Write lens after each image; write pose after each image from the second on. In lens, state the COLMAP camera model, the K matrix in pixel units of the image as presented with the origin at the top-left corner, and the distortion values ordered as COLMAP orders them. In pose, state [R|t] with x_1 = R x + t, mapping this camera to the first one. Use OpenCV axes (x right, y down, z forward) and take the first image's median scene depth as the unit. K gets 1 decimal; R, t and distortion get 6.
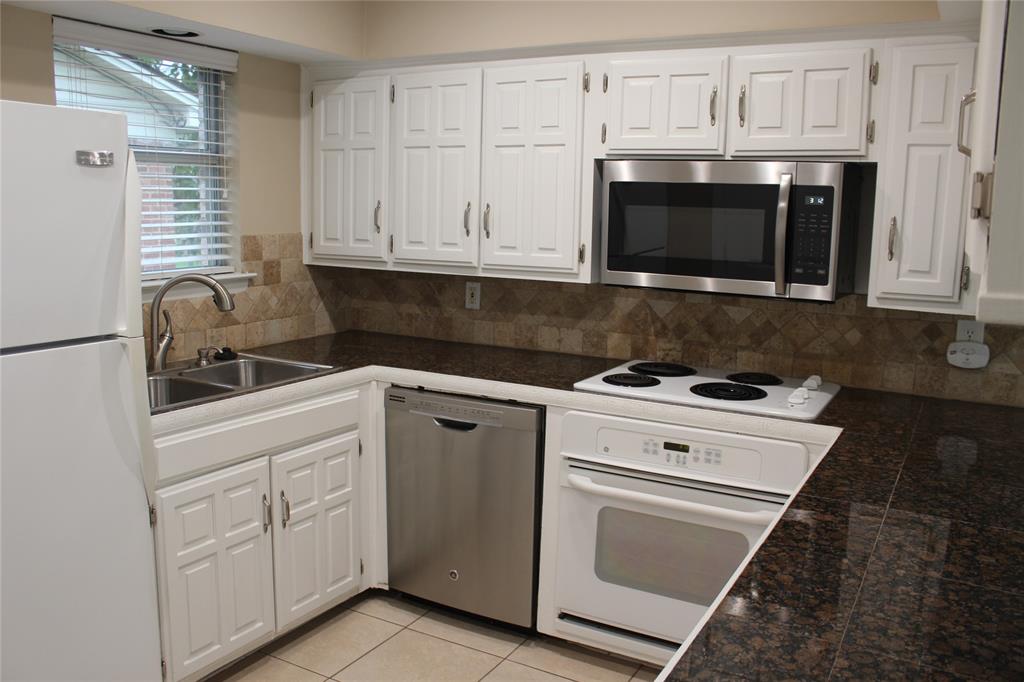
lens RADIAL K [[852.5, 0, 512.0], [0, 852.5, 341.0], [0, 0, 1]] dist [-0.116257, 0.015115]
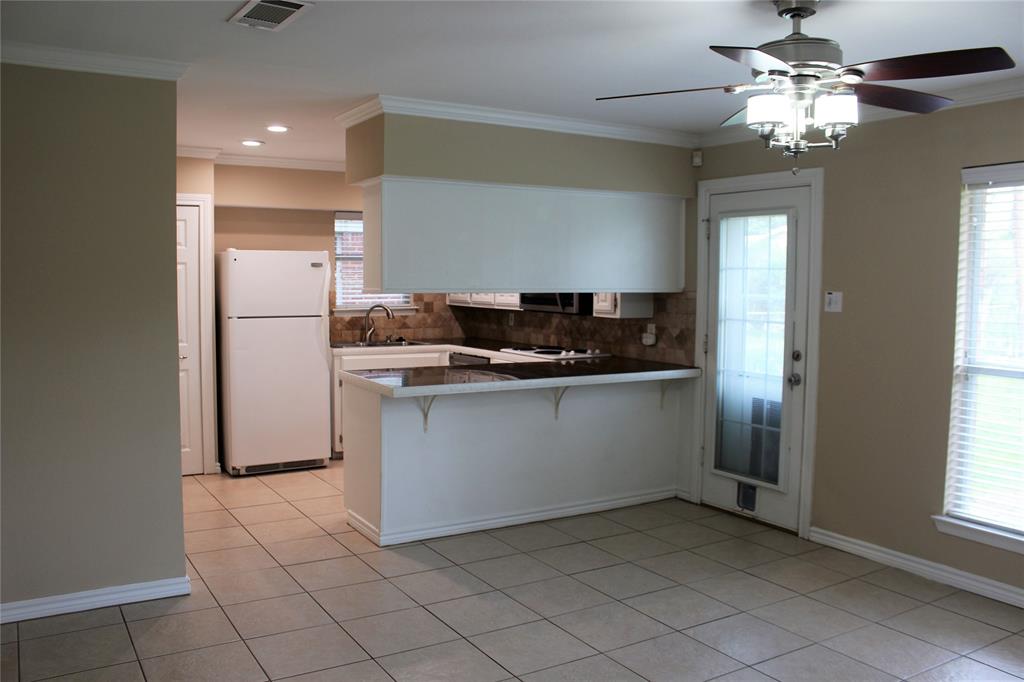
lens RADIAL K [[852.5, 0, 512.0], [0, 852.5, 341.0], [0, 0, 1]] dist [-0.116257, 0.015115]
pose [[0.879519, 0.023199, -0.475298, 1.210023], [-0.065630, 0.995180, -0.072872, 0.194695], [0.471317, 0.095286, 0.876802, -1.079926]]
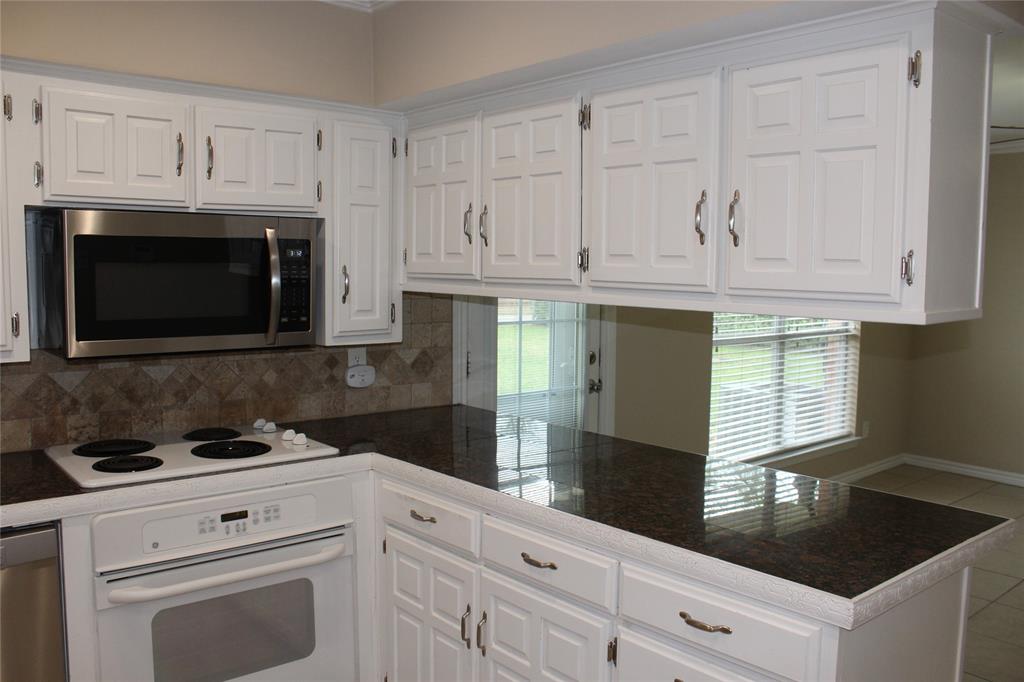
lens RADIAL K [[852.5, 0, 512.0], [0, 852.5, 341.0], [0, 0, 1]] dist [-0.116257, 0.015115]
pose [[0.349358, -0.102506, 0.931365, -0.482130], [0.144080, 0.988053, 0.054700, -0.065171], [-0.925845, 0.115081, 0.359954, 0.314173]]
